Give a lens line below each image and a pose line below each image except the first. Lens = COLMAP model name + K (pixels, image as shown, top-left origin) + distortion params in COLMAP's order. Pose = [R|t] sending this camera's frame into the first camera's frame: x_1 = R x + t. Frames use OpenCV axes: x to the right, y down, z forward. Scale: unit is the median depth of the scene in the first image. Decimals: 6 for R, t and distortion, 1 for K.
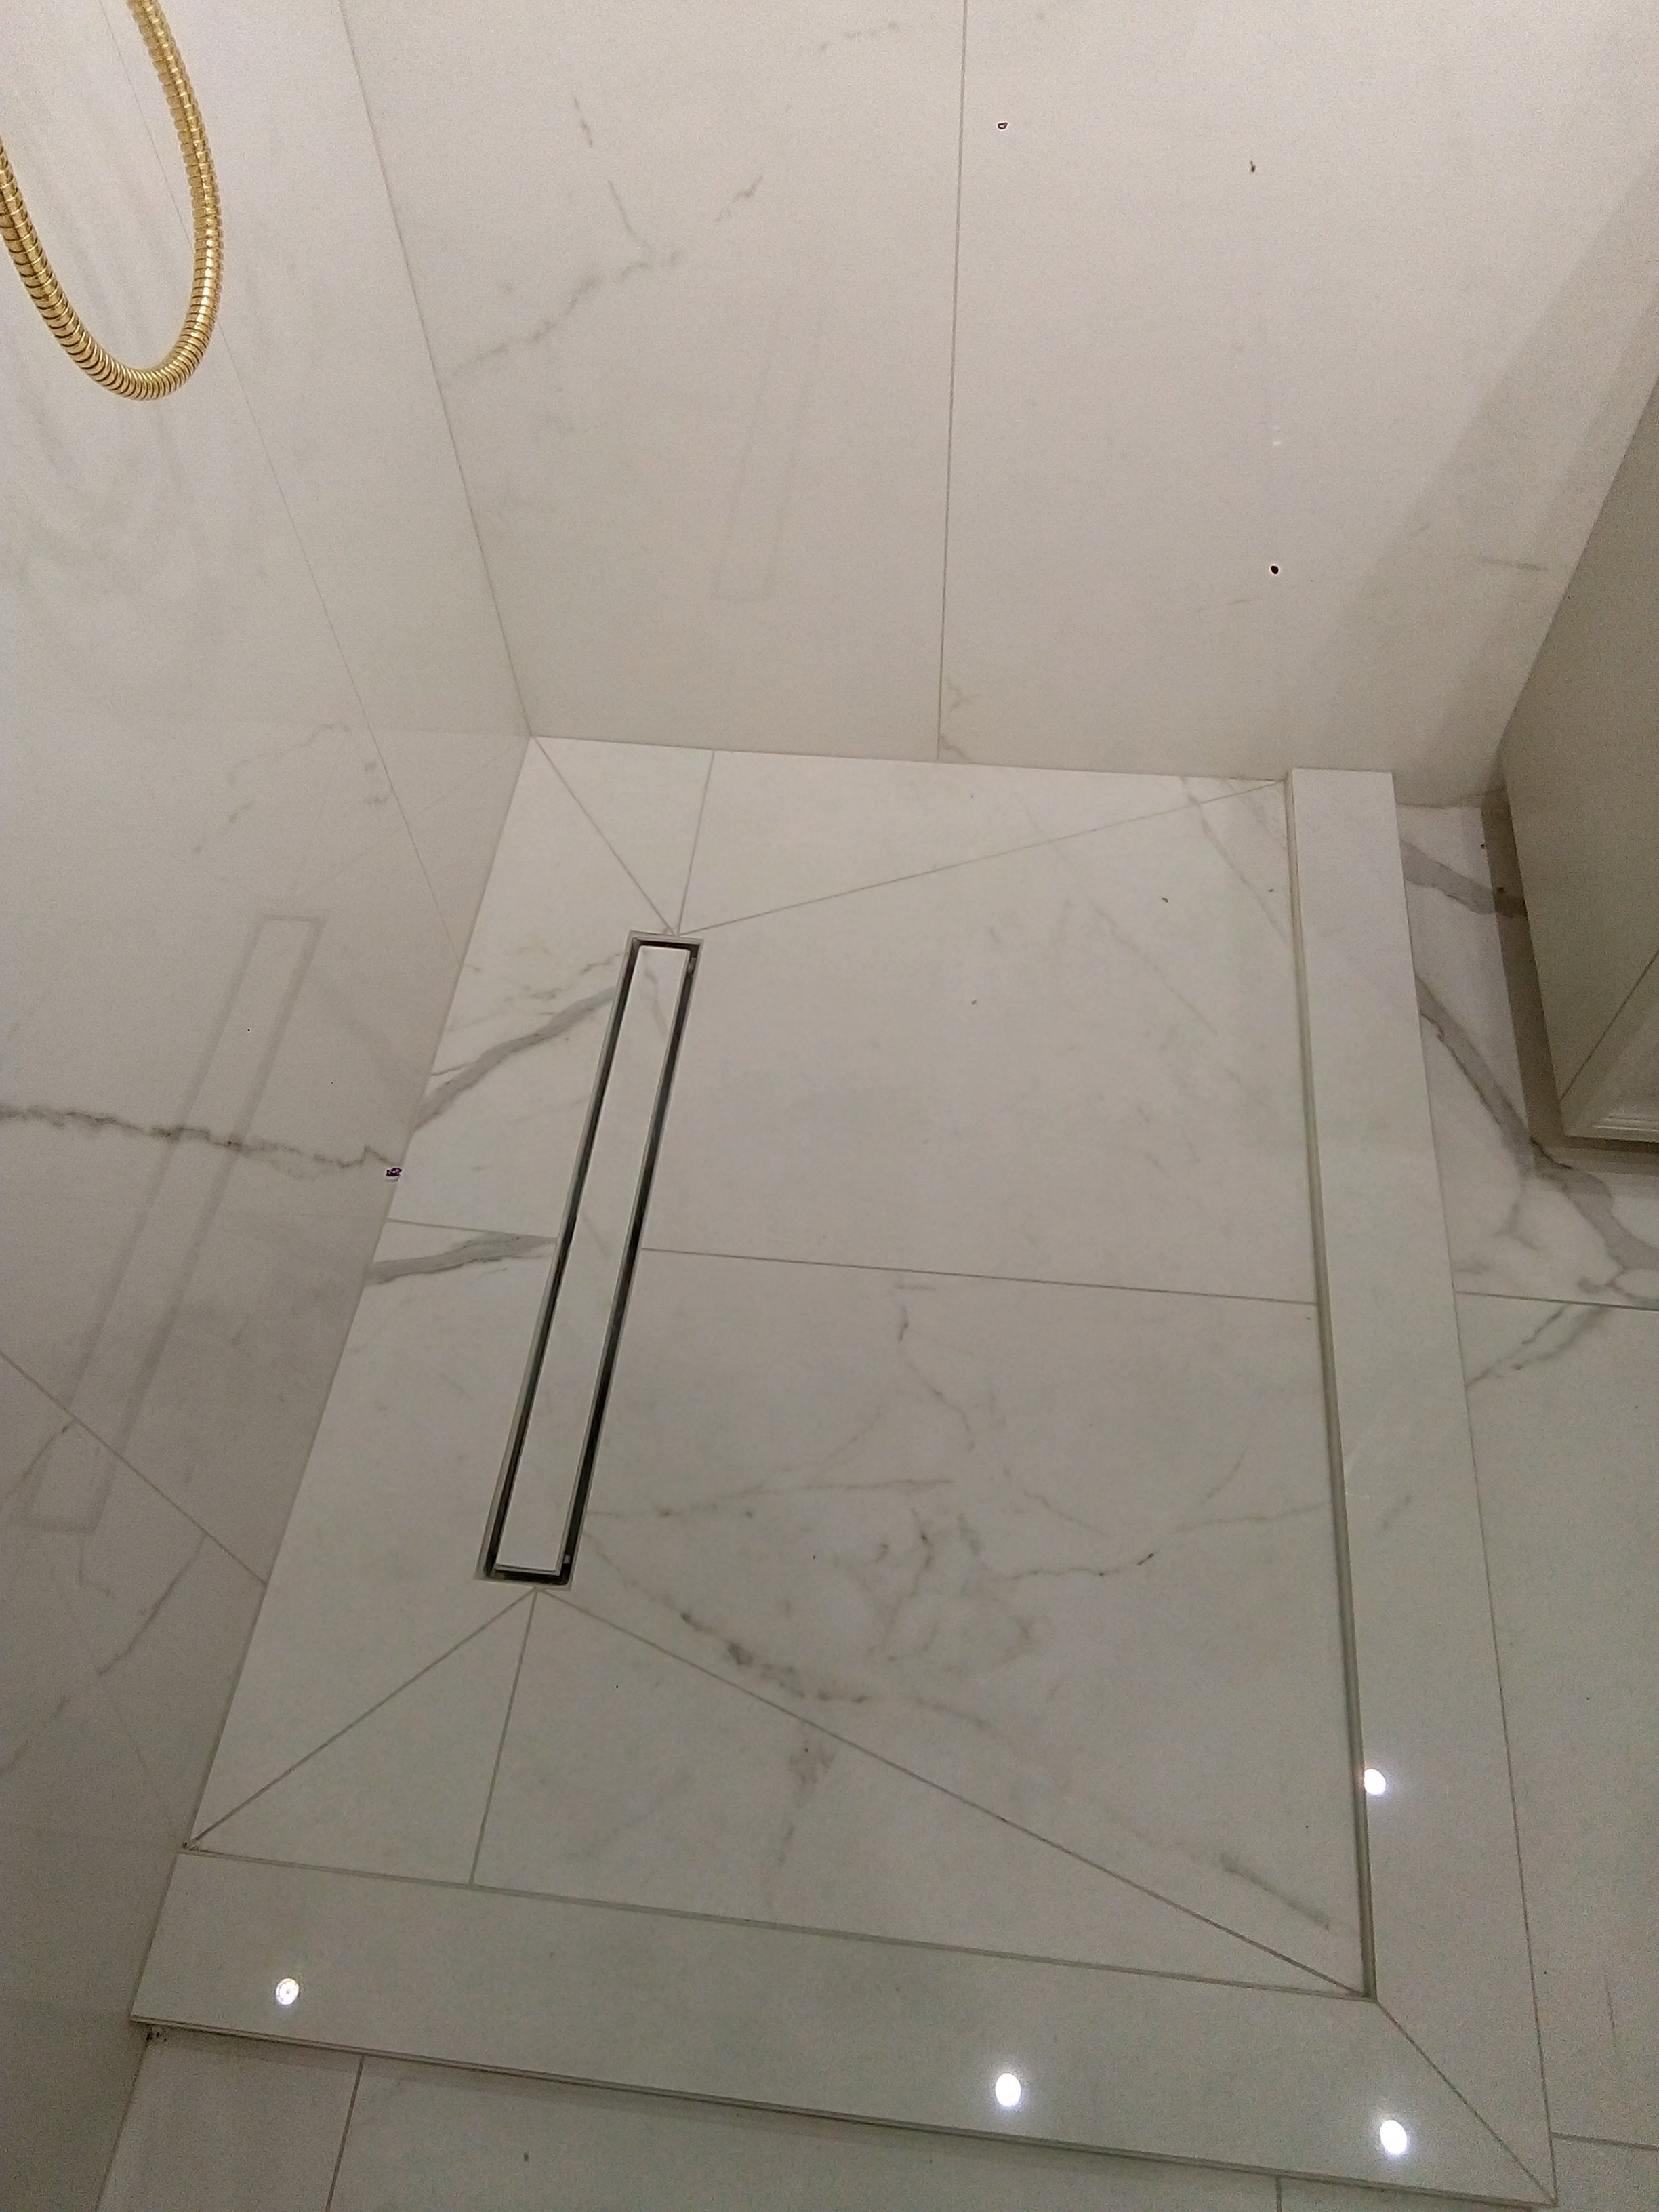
lens RADIAL K [[1550.5, 0, 829.5], [0, 1550.5, 1106.0], [0, 0, 1]] dist [0.035737, 0.000380]
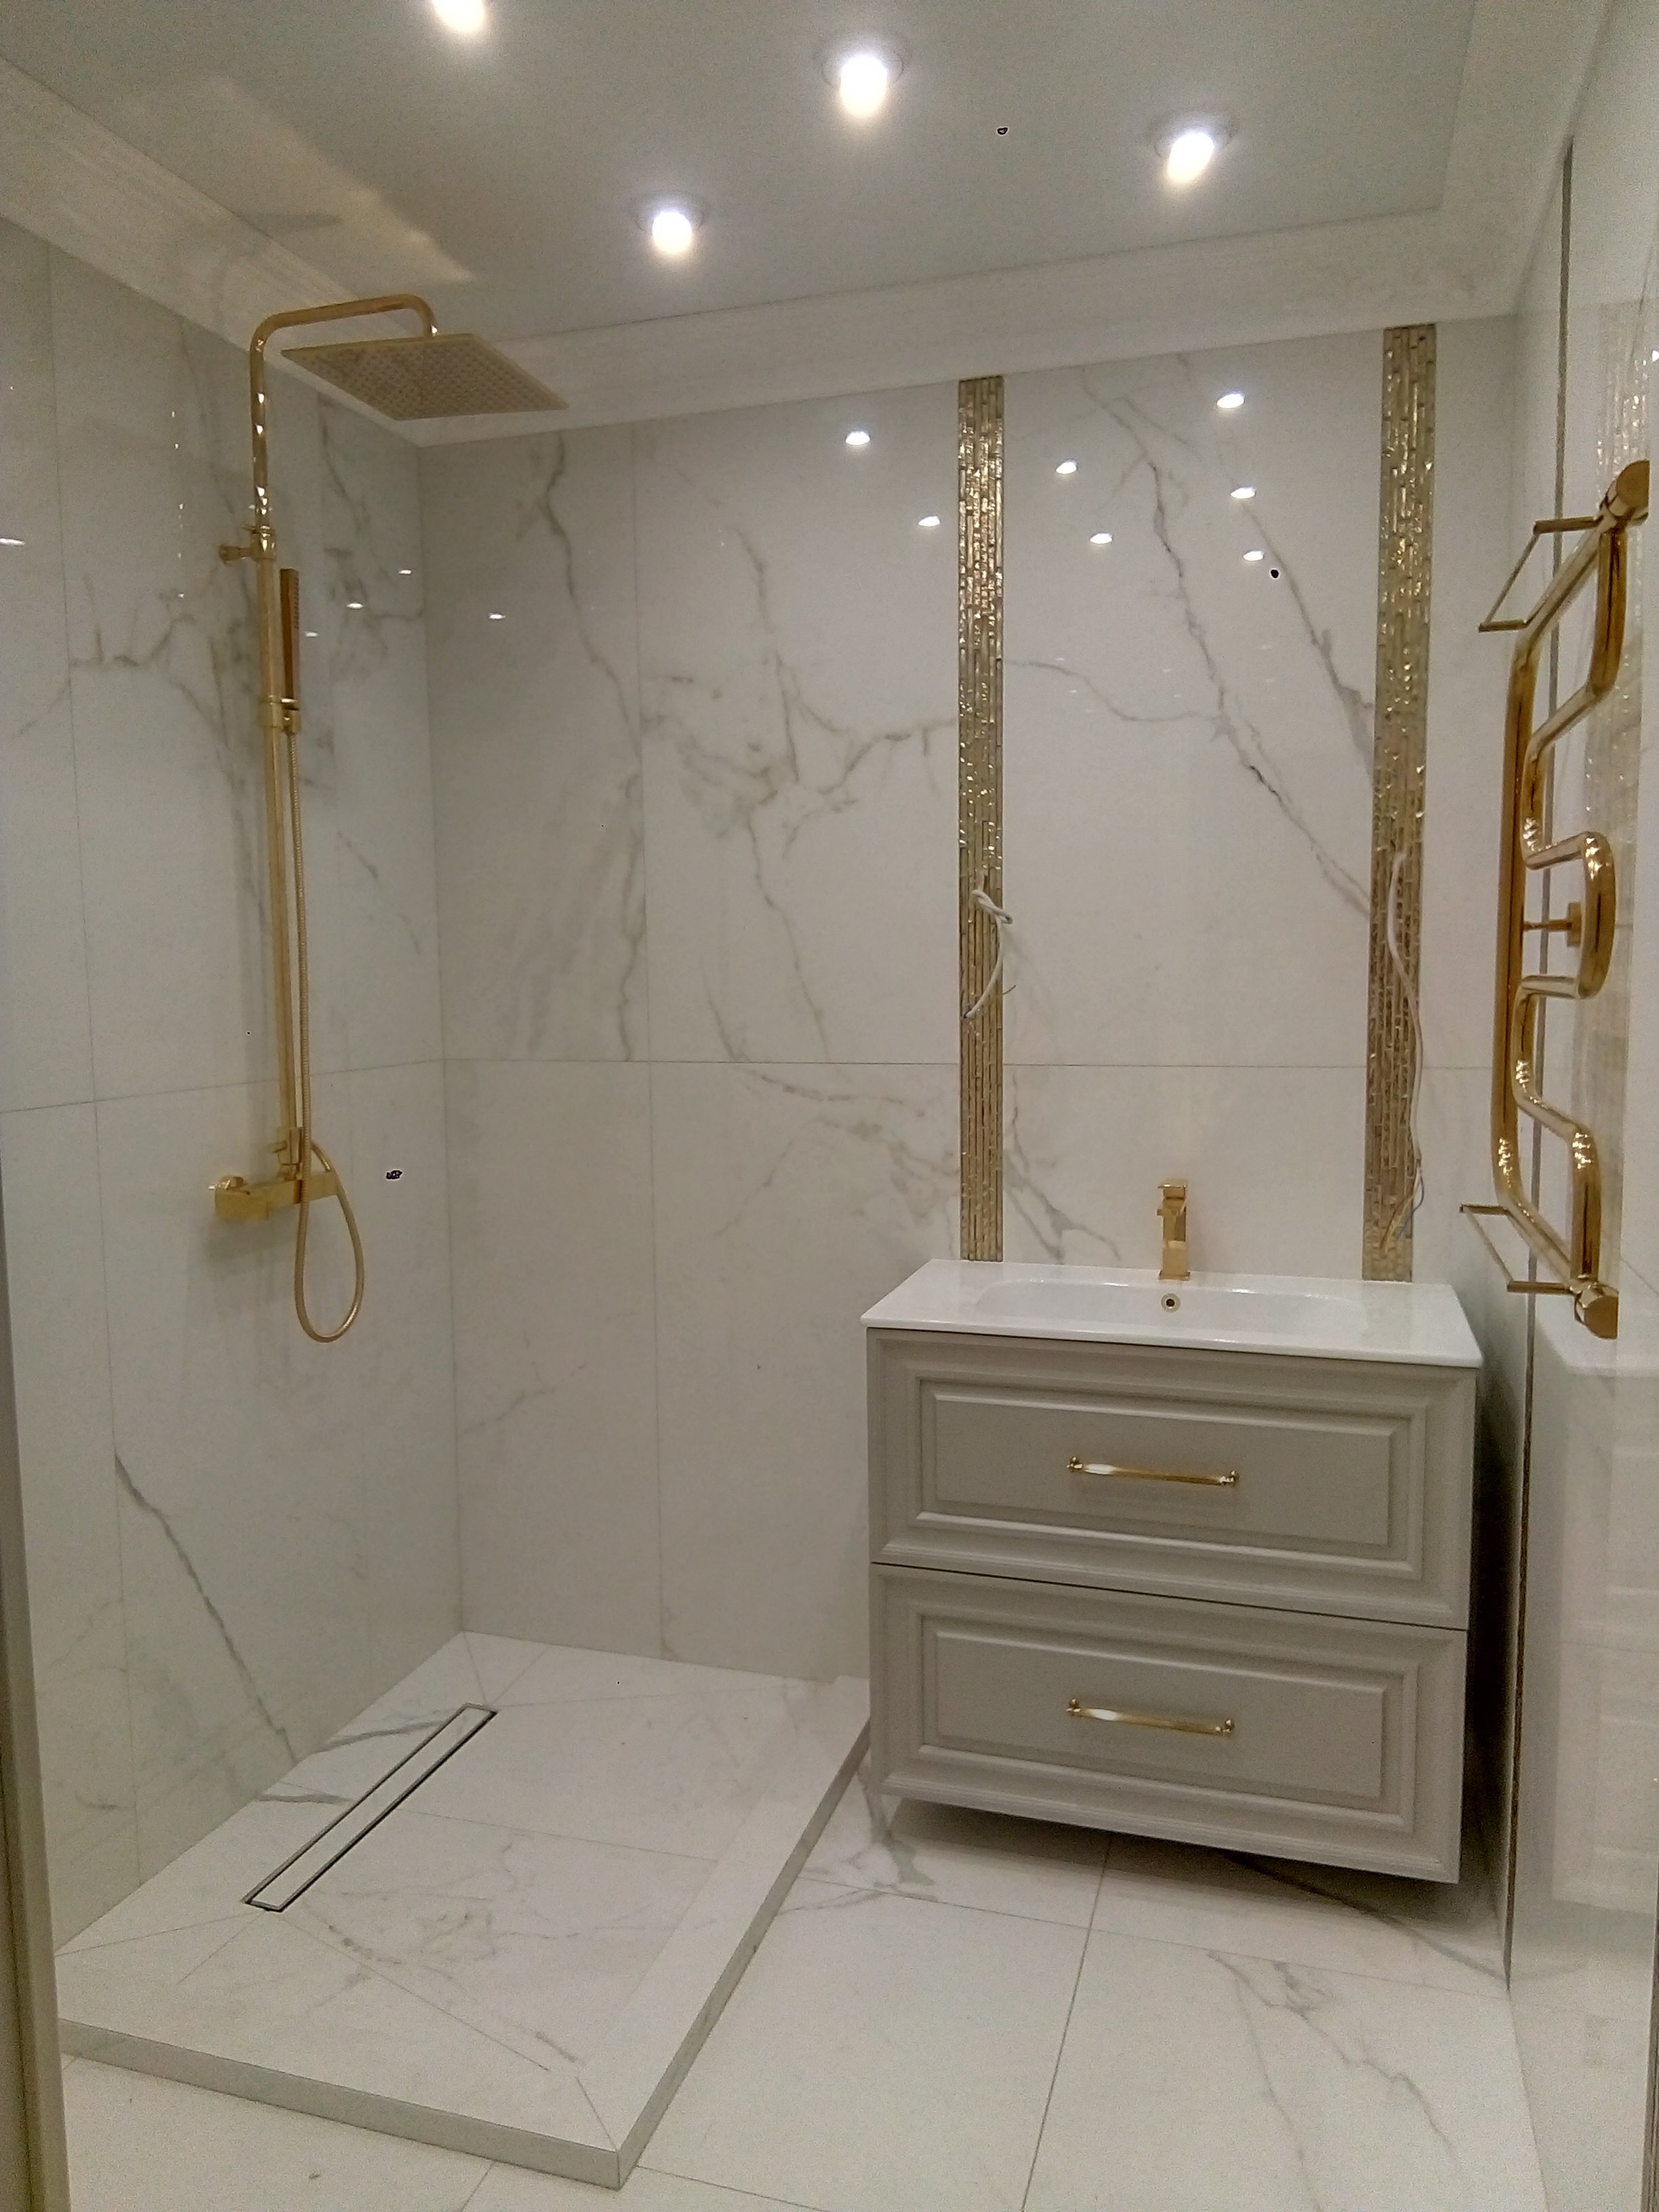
lens RADIAL K [[1550.5, 0, 829.5], [0, 1550.5, 1106.0], [0, 0, 1]] dist [0.035737, 0.000380]
pose [[0.982279, 0.048511, -0.181036, 0.703853], [-0.171307, 0.624241, -0.762218, 0.927081], [0.076034, 0.779724, 0.621490, -0.813049]]
